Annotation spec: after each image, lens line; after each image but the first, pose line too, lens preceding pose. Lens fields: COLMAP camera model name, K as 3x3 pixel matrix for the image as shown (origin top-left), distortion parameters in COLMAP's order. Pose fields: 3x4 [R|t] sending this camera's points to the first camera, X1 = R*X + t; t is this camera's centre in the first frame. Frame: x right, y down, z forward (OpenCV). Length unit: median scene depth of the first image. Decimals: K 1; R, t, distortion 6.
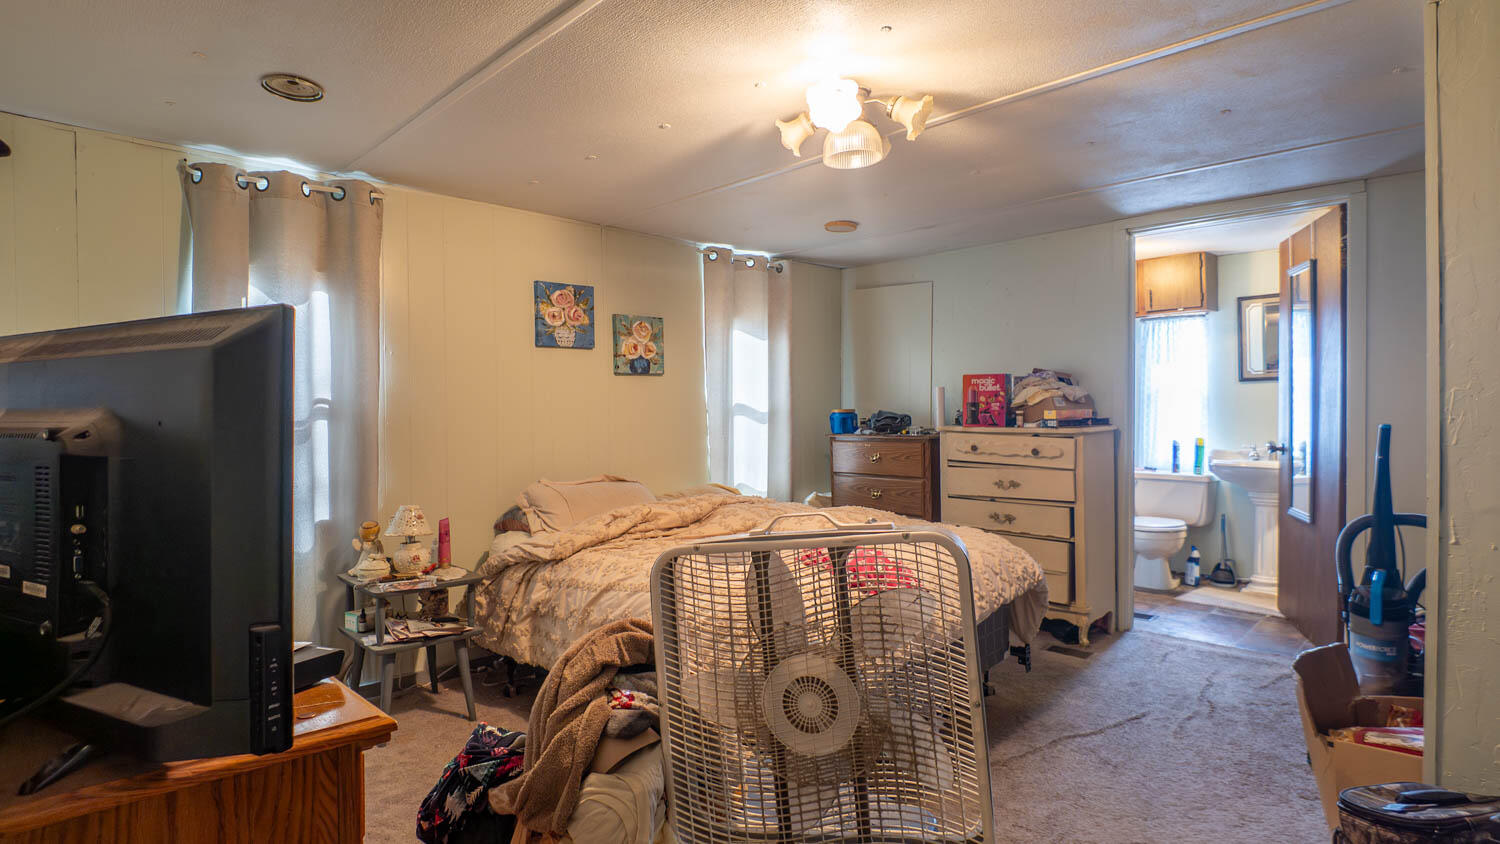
lens RADIAL K [[781.4, 0, 741.0], [0, 781.4, 417.5], [0, 0, 1]] dist [0.017690, -0.010225]
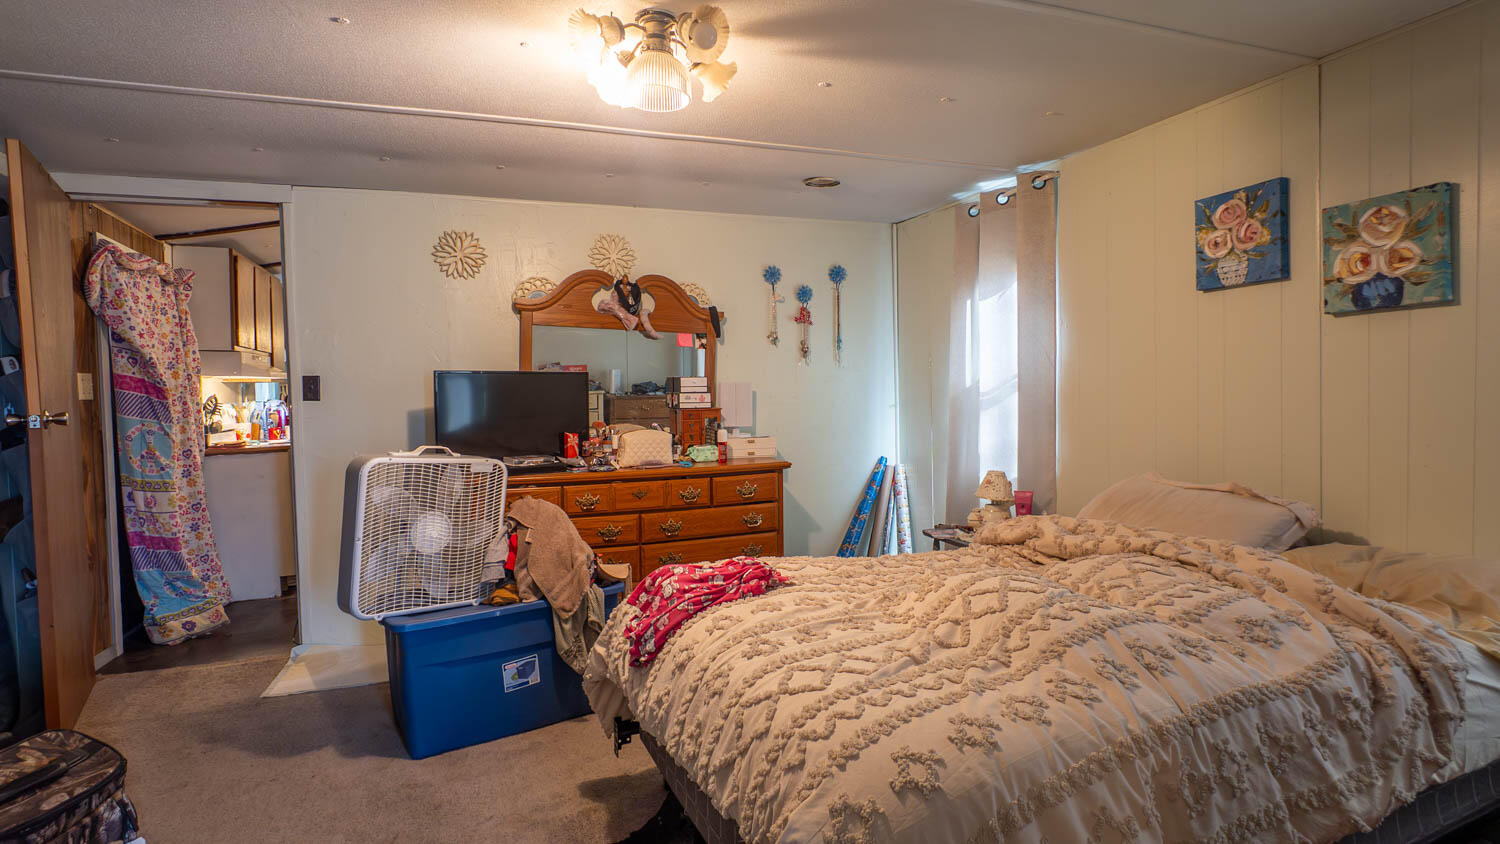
lens RADIAL K [[781.4, 0, 743.2], [0, 781.4, 417.1], [0, 0, 1]] dist [0.017690, -0.010225]
pose [[-0.404466, 0.050713, -0.913146, 0.532007], [0.018065, 0.998710, 0.047463, -0.016783], [0.914375, 0.002701, -0.404860, 0.842580]]
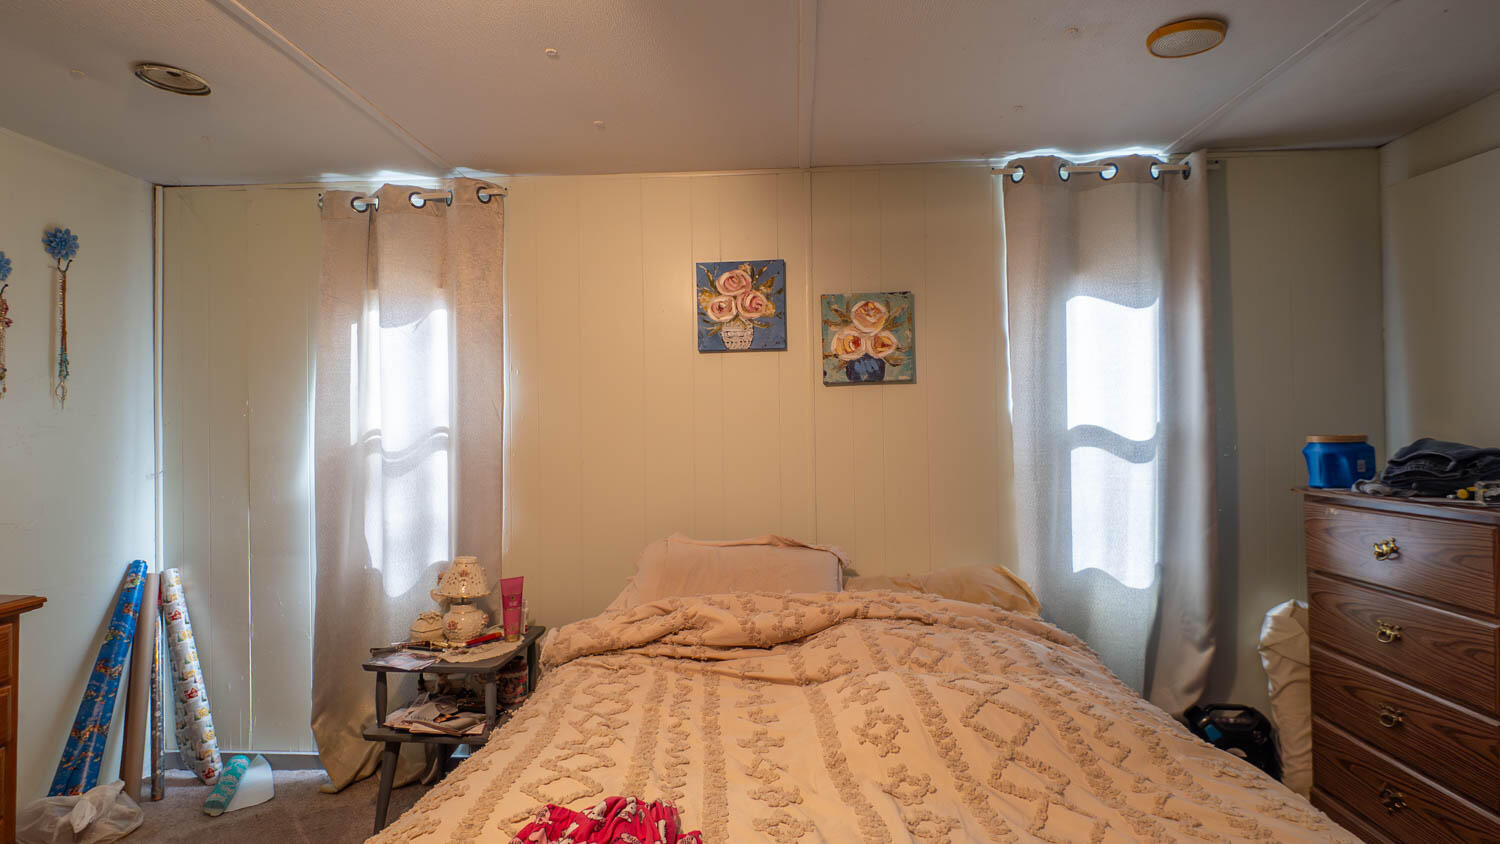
lens RADIAL K [[781.4, 0, 750.1], [0, 781.4, 424.7], [0, 0, 1]] dist [0.017690, -0.010225]
pose [[0.675967, -0.003944, -0.736922, 0.288570], [-0.000286, 0.999984, -0.005615, -0.017353], [0.736932, 0.004006, 0.675955, 0.501242]]
